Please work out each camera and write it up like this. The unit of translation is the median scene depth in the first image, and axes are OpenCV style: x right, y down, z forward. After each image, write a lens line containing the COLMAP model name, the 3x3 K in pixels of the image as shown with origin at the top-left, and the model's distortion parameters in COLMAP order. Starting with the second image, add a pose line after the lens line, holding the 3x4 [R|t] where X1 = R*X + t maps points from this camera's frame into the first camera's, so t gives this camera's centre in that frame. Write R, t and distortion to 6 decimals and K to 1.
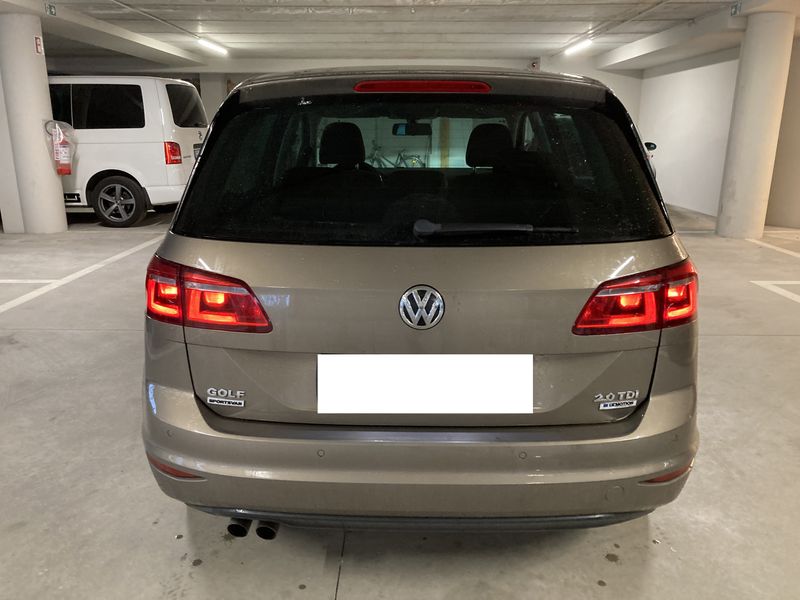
lens RADIAL K [[645.7, 0, 403.6], [0, 645.7, 300.8], [0, 0, 1]] dist [0.012778, -0.002508]
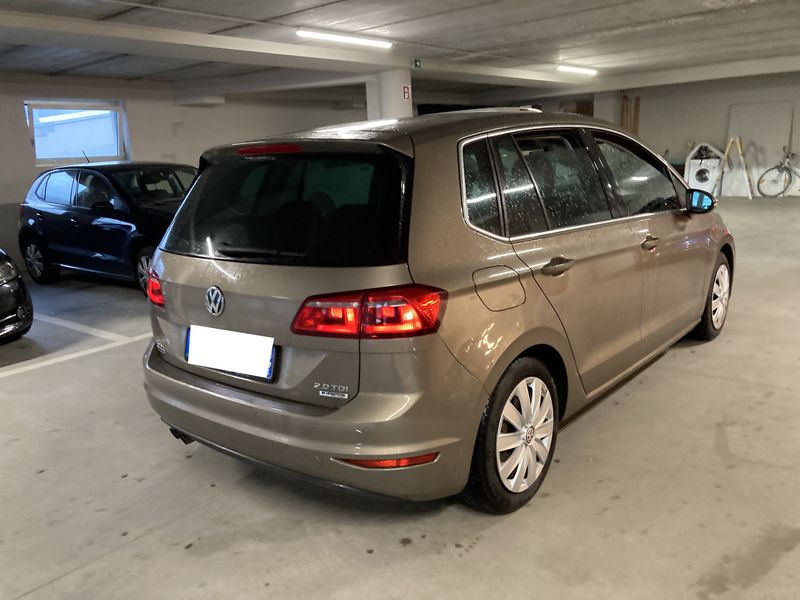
lens RADIAL K [[645.7, 0, 403.6], [0, 645.7, 300.8], [0, 0, 1]] dist [0.012778, -0.002508]
pose [[0.786598, 0.096409, -0.609893, 0.992242], [-0.107342, 0.994046, 0.018692, -0.049284], [0.608064, 0.050764, 0.792264, 0.067929]]
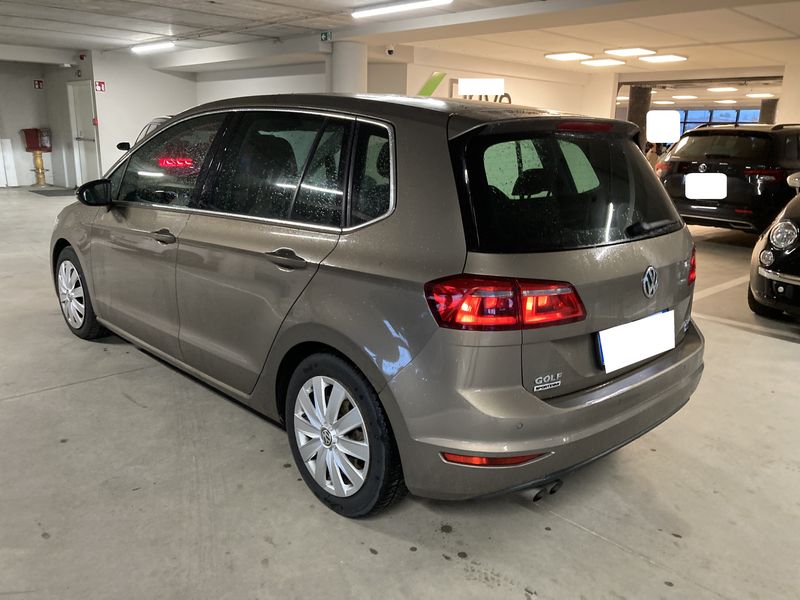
lens RADIAL K [[643.3, 0, 402.5], [0, 643.3, 284.9], [0, 0, 1]] dist [0.011811, -0.002207]
pose [[0.719321, -0.143256, 0.679746, -1.056374], [0.153728, 0.987072, 0.045346, -0.105179], [-0.677455, 0.071878, 0.732044, 0.246774]]
